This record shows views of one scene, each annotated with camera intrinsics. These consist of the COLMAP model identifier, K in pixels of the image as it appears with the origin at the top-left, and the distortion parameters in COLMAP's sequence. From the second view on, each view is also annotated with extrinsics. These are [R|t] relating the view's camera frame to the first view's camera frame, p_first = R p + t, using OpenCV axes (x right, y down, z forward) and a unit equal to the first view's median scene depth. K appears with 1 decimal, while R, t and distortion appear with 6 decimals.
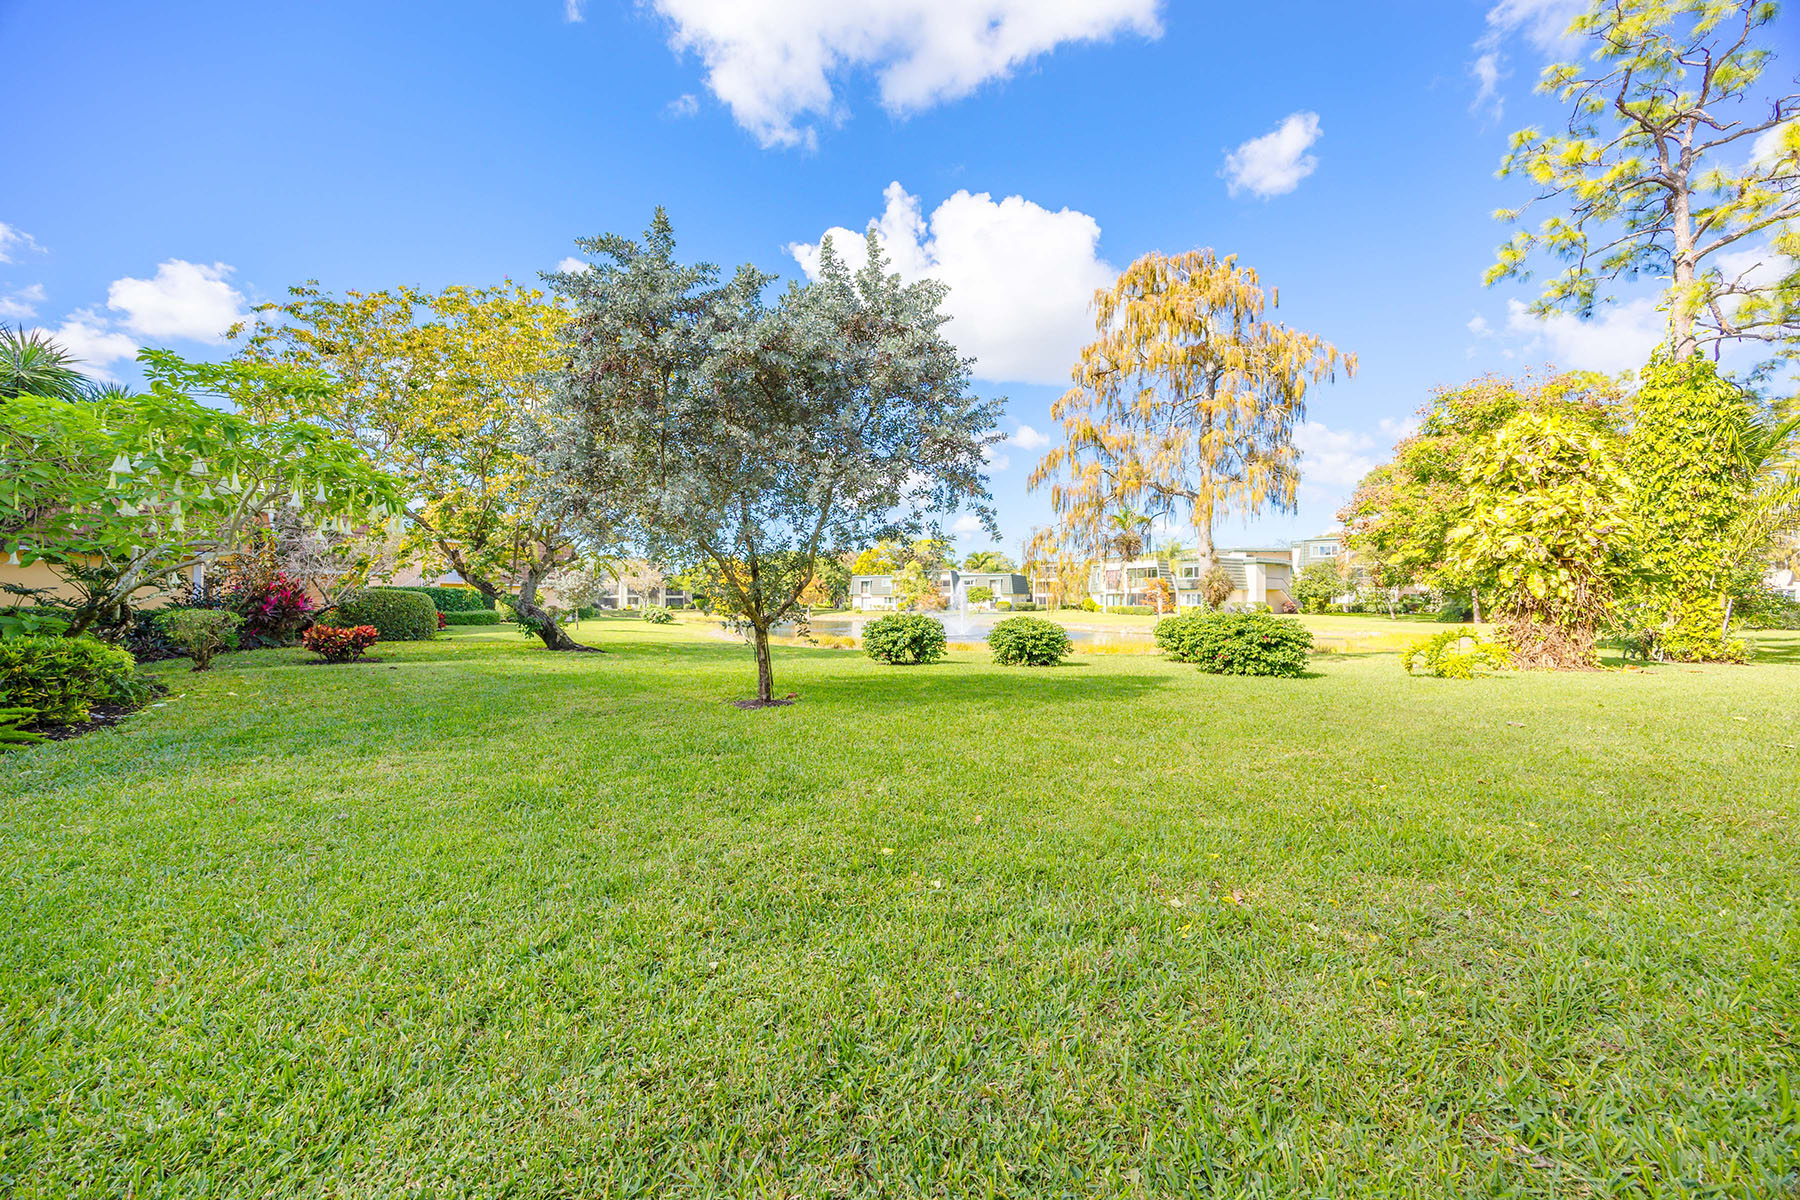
lens RADIAL K [[695.9, 0, 895.2], [0, 695.9, 600.1], [0, 0, 1]] dist [-0.000946, -0.000359]
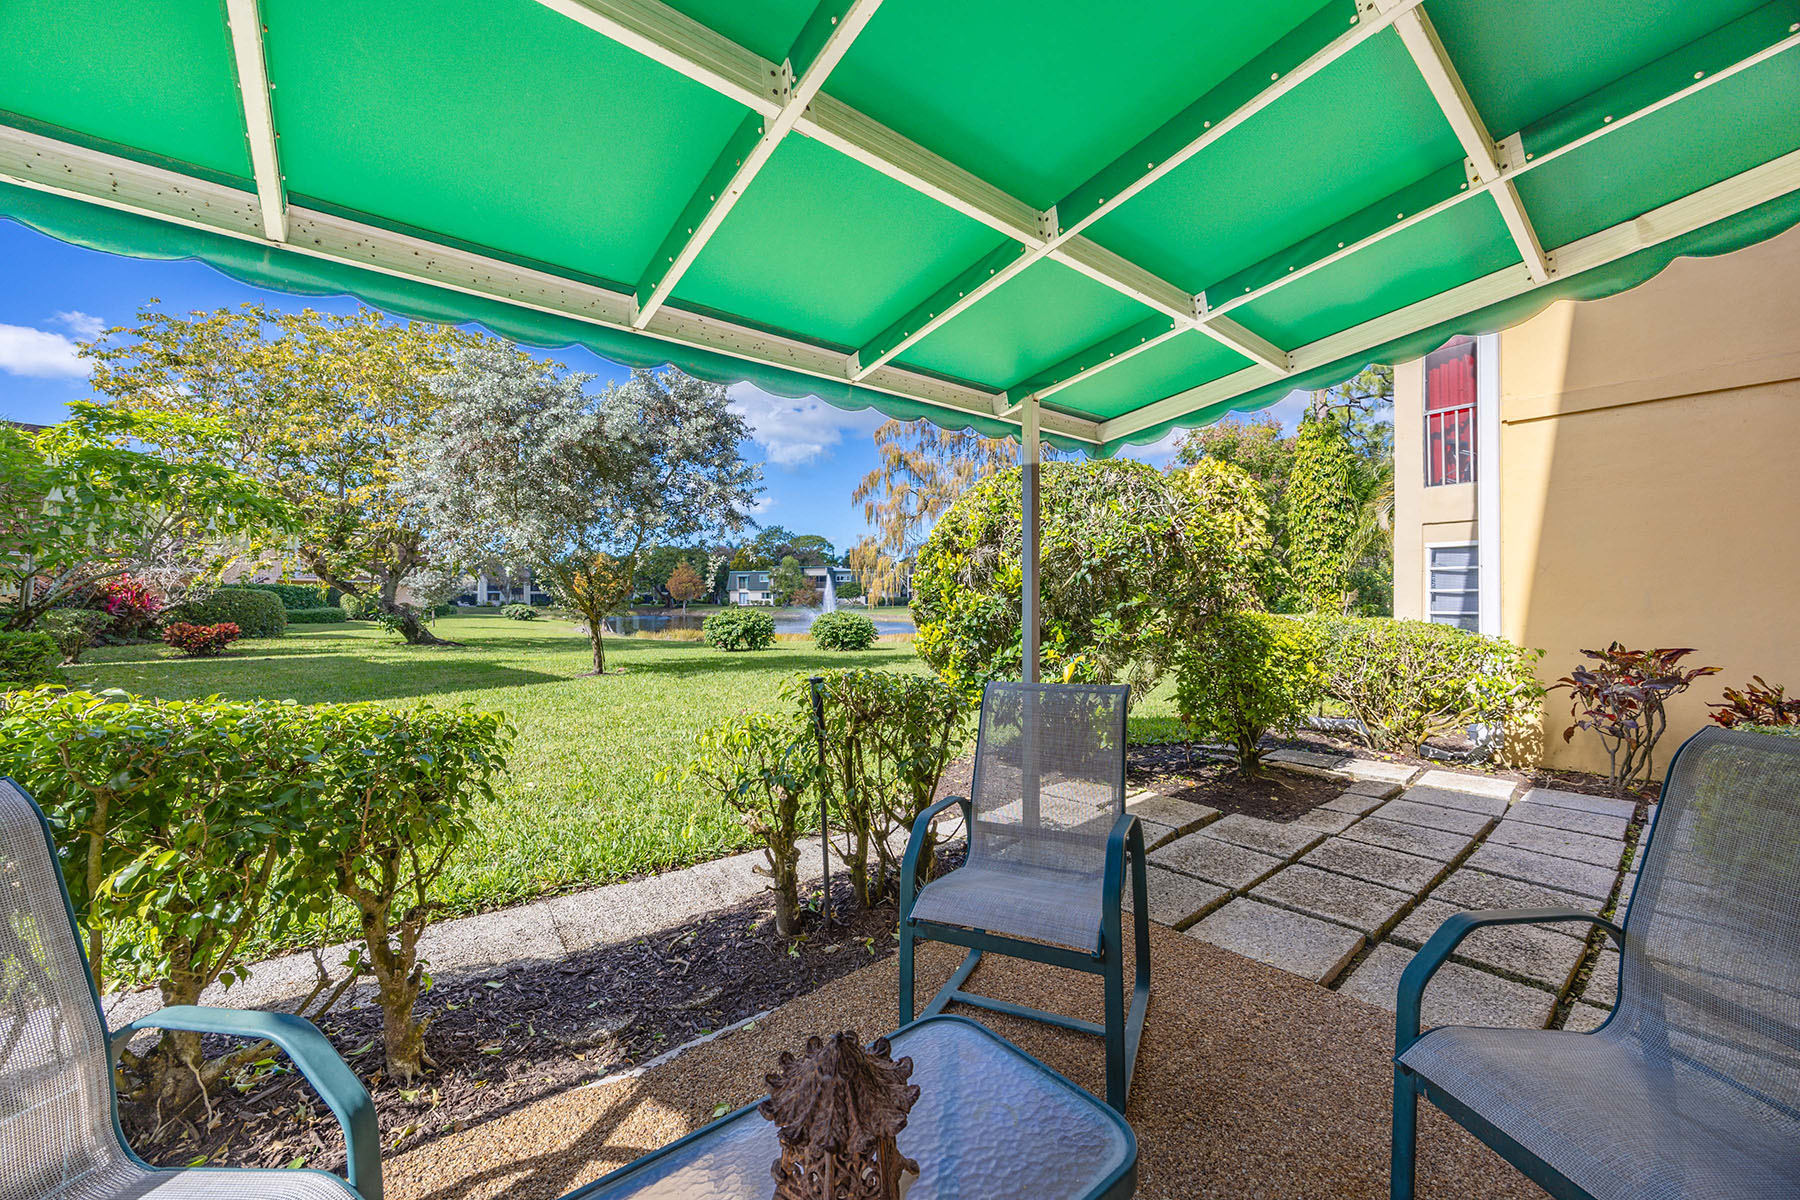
lens RADIAL K [[695.9, 0, 898.5], [0, 695.9, 602.6], [0, 0, 1]] dist [-0.000946, -0.000359]
pose [[0.986165, -0.004801, 0.165700, 0.084443], [0.002918, 0.999928, 0.011601, -0.004380], [-0.165744, -0.010957, 0.986108, -0.223477]]
